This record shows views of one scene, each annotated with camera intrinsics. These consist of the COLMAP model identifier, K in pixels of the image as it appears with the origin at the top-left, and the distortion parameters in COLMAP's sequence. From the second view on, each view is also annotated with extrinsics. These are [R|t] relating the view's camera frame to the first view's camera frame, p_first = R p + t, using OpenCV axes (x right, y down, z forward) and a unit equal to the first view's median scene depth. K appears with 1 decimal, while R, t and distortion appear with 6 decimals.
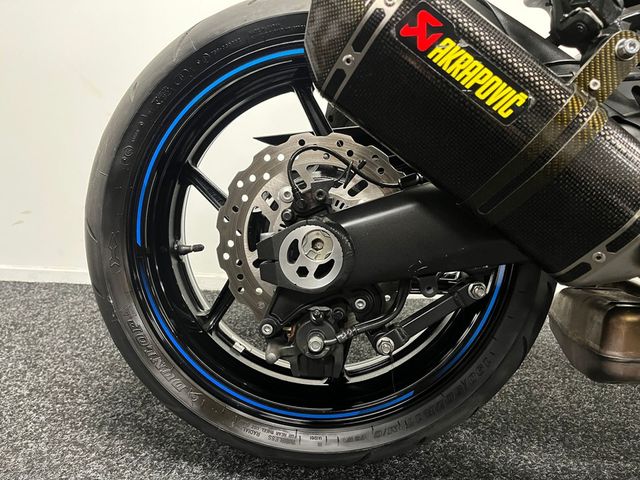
lens RADIAL K [[487.8, 0, 321.1], [0, 487.8, 229.6], [0, 0, 1]] dist [0.029456, -0.002346]
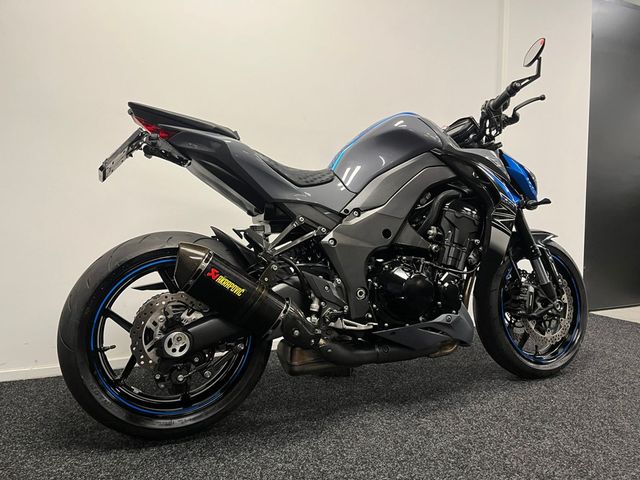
lens RADIAL K [[487.8, 0, 321.1], [0, 487.8, 229.6], [0, 0, 1]] dist [0.029456, -0.002346]
pose [[0.912447, -0.056449, 0.405282, -0.316258], [0.102266, 0.990467, -0.092285, -0.212510], [-0.396209, 0.125651, 0.909522, -1.632021]]
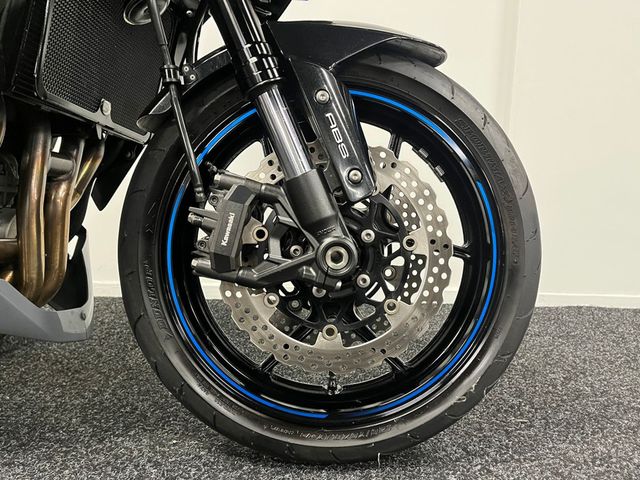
lens RADIAL K [[487.8, 0, 321.1], [0, 487.8, 229.6], [0, 0, 1]] dist [0.029456, -0.002346]
pose [[0.999674, -0.023683, -0.009592, 2.533566], [0.023324, 0.999079, -0.036006, 0.147193], [0.010436, 0.035771, 0.999306, -0.144431]]
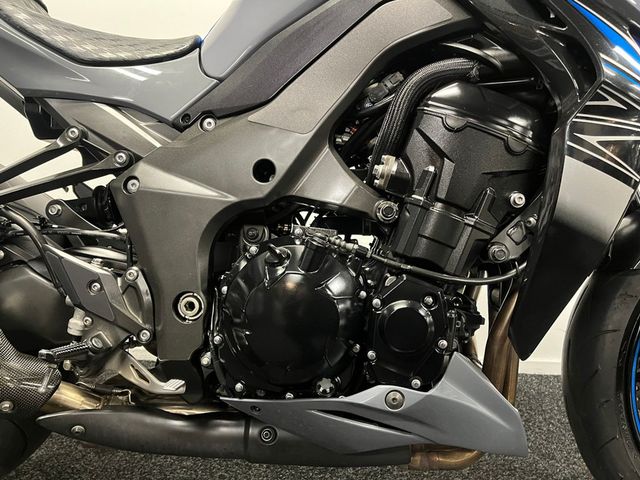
lens RADIAL K [[487.8, 0, 321.1], [0, 487.8, 229.6], [0, 0, 1]] dist [0.029456, -0.002346]
pose [[0.999637, -0.019152, -0.018975, 1.347722], [0.018010, 0.998116, -0.058644, -0.196769], [0.020063, 0.058281, 0.998099, -0.365052]]
